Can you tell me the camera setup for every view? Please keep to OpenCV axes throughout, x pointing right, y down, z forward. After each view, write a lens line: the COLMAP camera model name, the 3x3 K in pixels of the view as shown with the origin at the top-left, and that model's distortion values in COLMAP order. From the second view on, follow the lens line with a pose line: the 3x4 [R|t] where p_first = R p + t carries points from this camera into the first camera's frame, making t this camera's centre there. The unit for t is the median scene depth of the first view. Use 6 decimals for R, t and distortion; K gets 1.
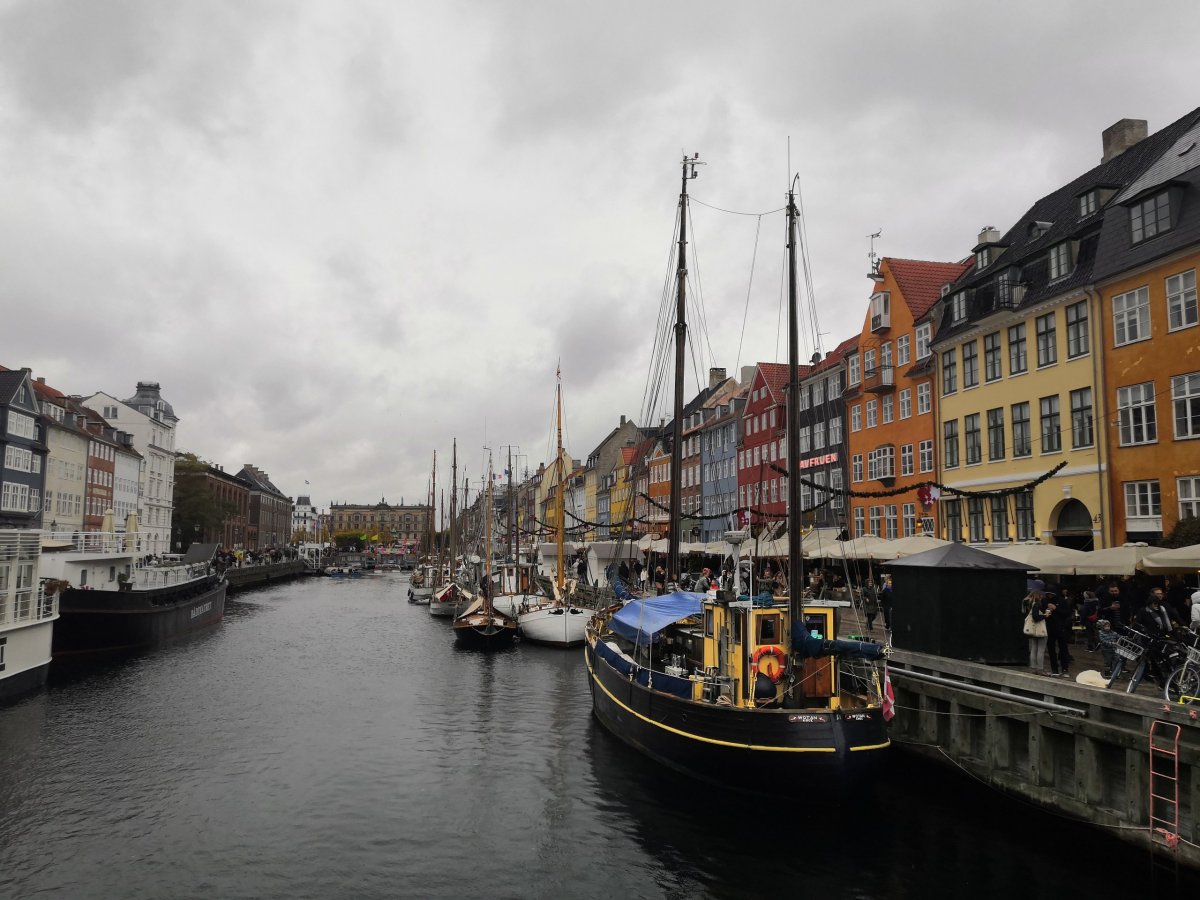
lens RADIAL K [[917.7, 0, 600.0], [0, 917.7, 450.0], [0, 0, 1]] dist [0.038030, 0.003885]
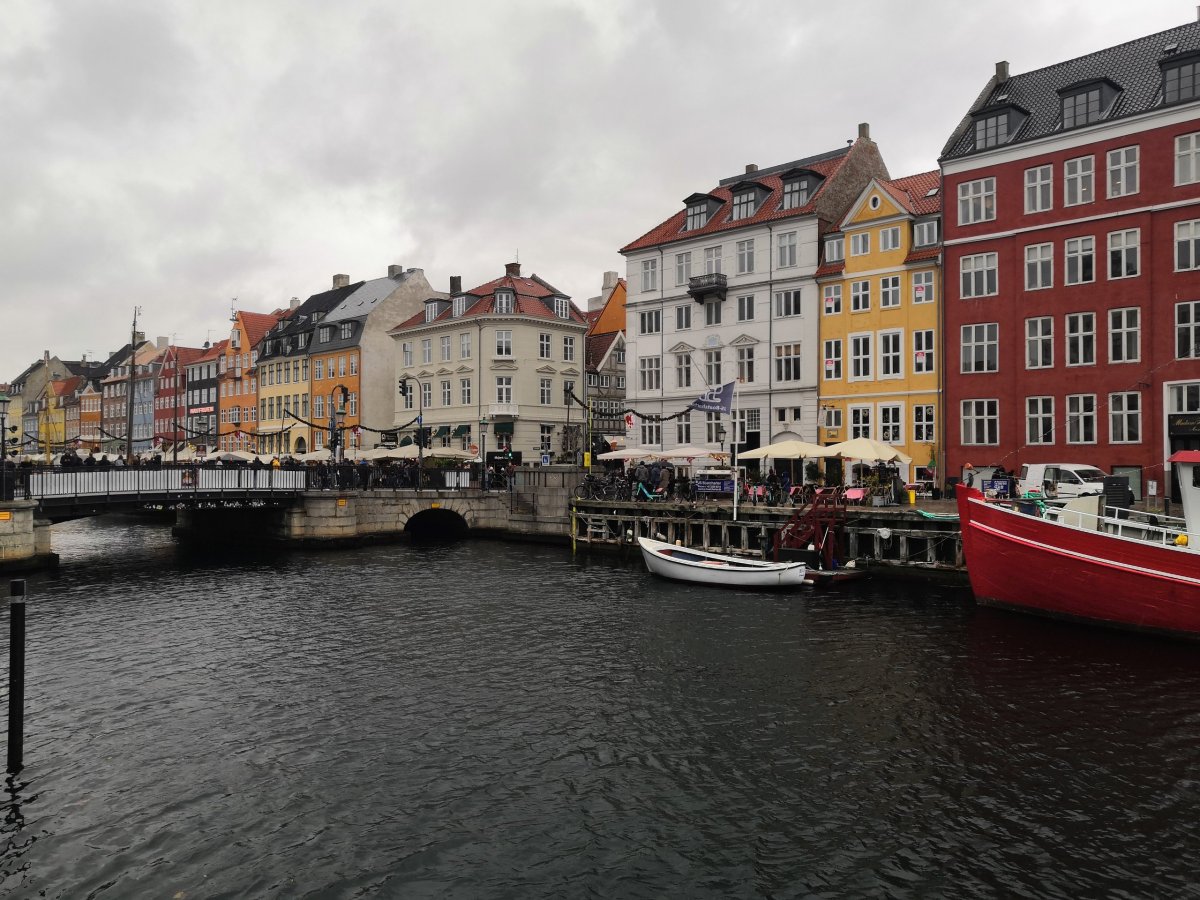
lens RADIAL K [[917.7, 0, 600.0], [0, 917.7, 450.0], [0, 0, 1]] dist [0.038030, 0.003885]
pose [[0.824221, 0.004649, 0.566249, -0.168566], [-0.057055, 0.995559, 0.074876, -0.100322], [-0.563386, -0.094022, 0.820826, -1.055933]]
